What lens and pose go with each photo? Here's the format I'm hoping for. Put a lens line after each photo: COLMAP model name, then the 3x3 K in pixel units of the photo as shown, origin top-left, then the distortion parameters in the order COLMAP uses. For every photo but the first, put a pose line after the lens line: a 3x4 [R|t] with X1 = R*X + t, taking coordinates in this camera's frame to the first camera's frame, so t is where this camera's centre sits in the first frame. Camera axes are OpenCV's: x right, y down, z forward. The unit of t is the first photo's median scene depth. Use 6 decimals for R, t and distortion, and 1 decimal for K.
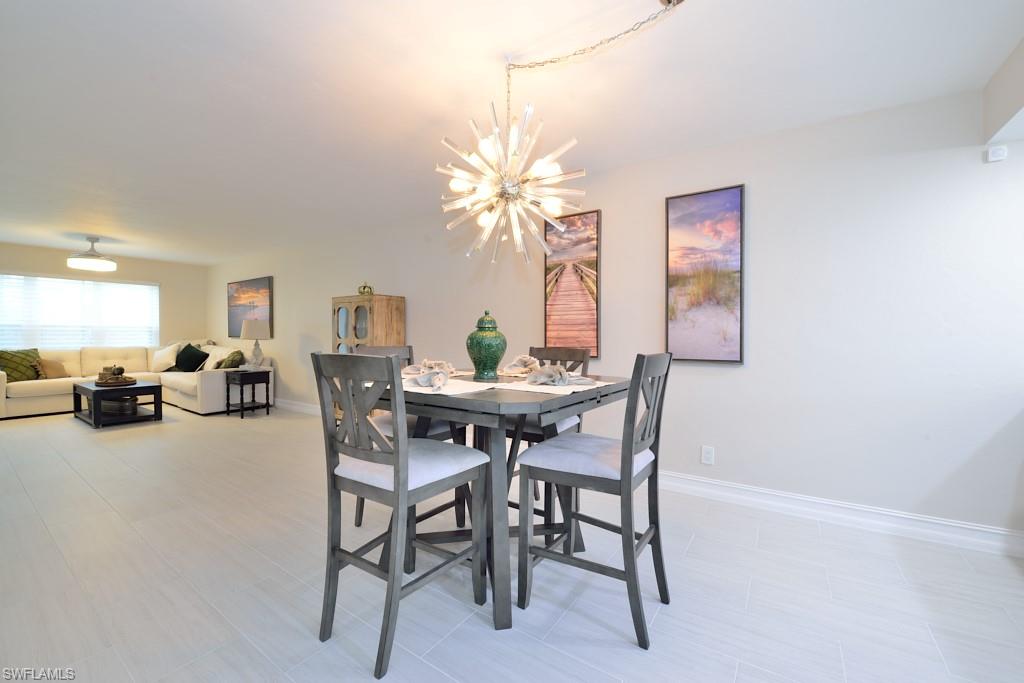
lens RADIAL K [[410.6, 0, 501.7], [0, 410.6, 341.6], [0, 0, 1]] dist [-0.012223, -0.001200]
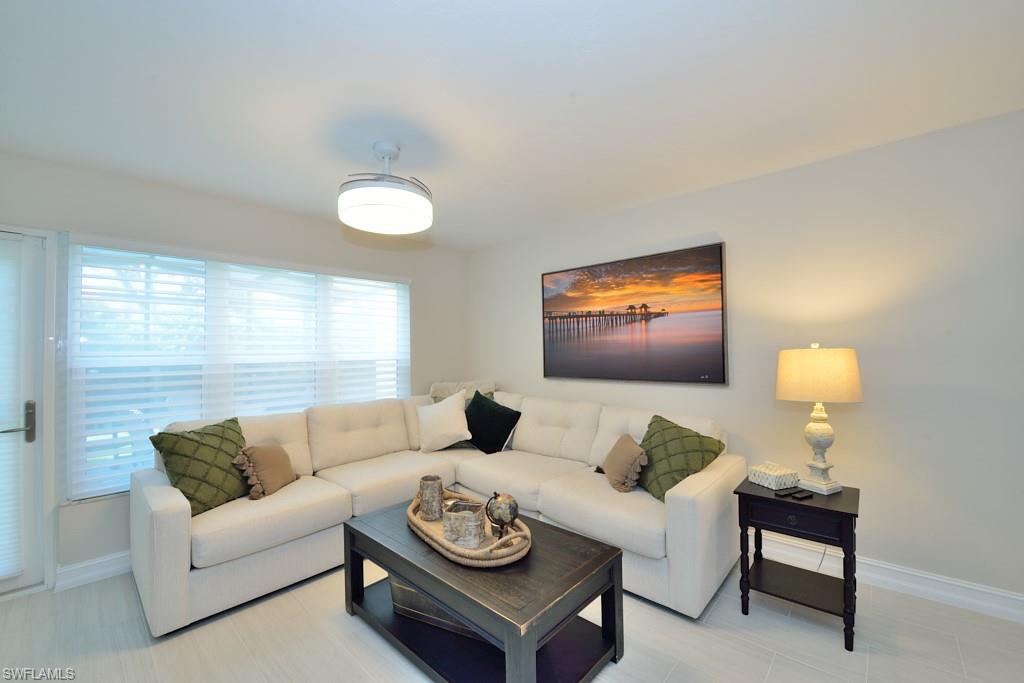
lens RADIAL K [[410.6, 0, 517.2], [0, 410.6, 342.8], [0, 0, 1]] dist [-0.012223, -0.001200]
pose [[0.994700, -0.019014, -0.101051, -0.808606], [0.015274, 0.999174, -0.037653, -0.043290], [0.101683, 0.035910, 0.994168, 0.591552]]
